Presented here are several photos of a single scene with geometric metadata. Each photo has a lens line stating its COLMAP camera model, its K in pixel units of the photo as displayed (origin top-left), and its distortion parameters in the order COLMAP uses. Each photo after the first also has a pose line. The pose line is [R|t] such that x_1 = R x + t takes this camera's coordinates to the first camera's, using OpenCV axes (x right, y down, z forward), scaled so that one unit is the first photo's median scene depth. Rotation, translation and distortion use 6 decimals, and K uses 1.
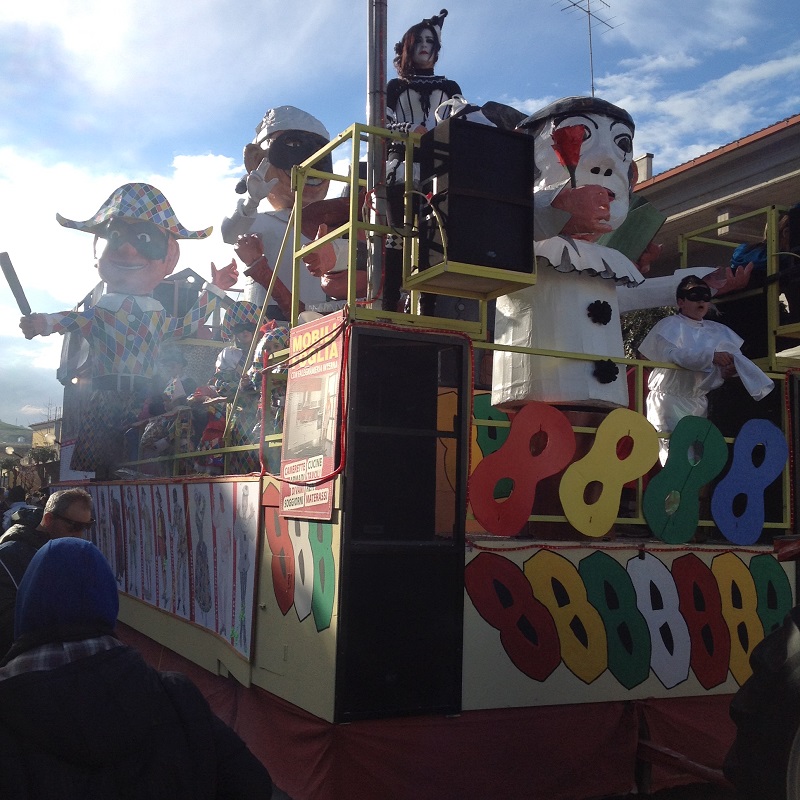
lens RADIAL K [[1050.5, 0, 384.8], [0, 1050.5, 357.0], [0, 0, 1]] dist [0.157839, -0.007017]
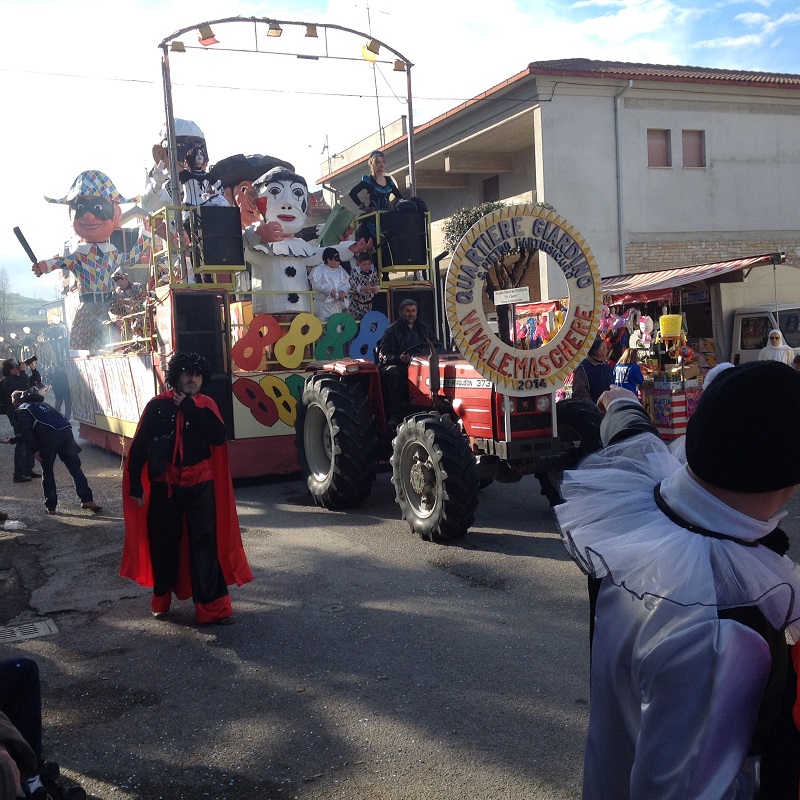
lens RADIAL K [[1064.8, 0, 399.6], [0, 1064.8, 417.9], [0, 0, 1]] dist [0.176522, -0.600963]
pose [[0.997288, -0.073093, -0.008595, 0.428034], [0.073343, 0.977348, 0.198525, -0.171896], [-0.006111, -0.198617, 0.980058, -1.312033]]
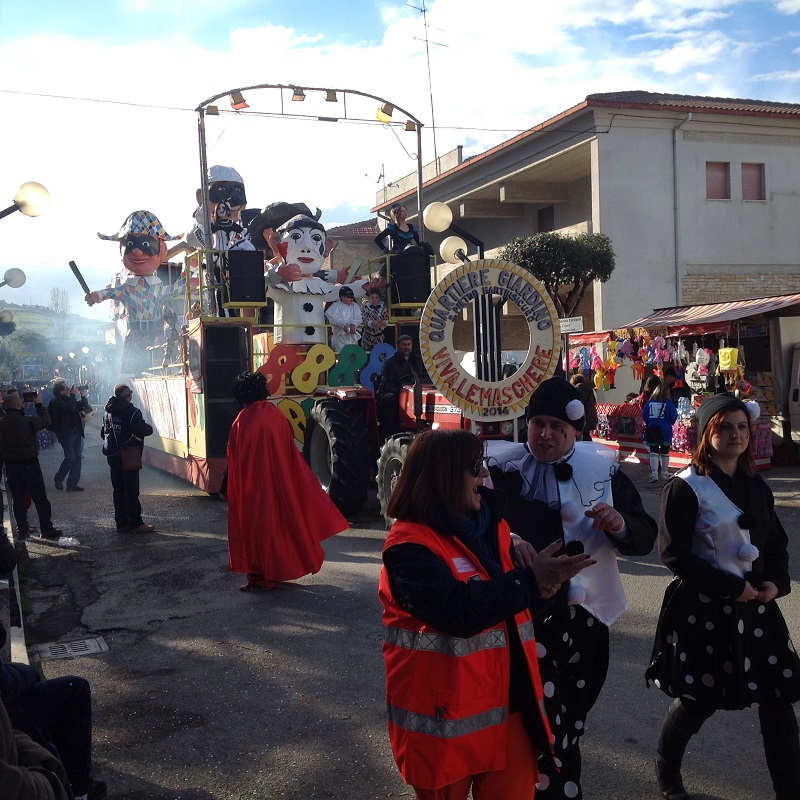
lens RADIAL K [[1064.8, 0, 399.6], [0, 1064.8, 417.9], [0, 0, 1]] dist [0.176522, -0.600963]
pose [[0.997204, -0.050599, -0.054993, 0.545986], [0.059327, 0.983507, 0.170861, -0.205213], [0.045441, -0.173646, 0.983759, -1.571848]]
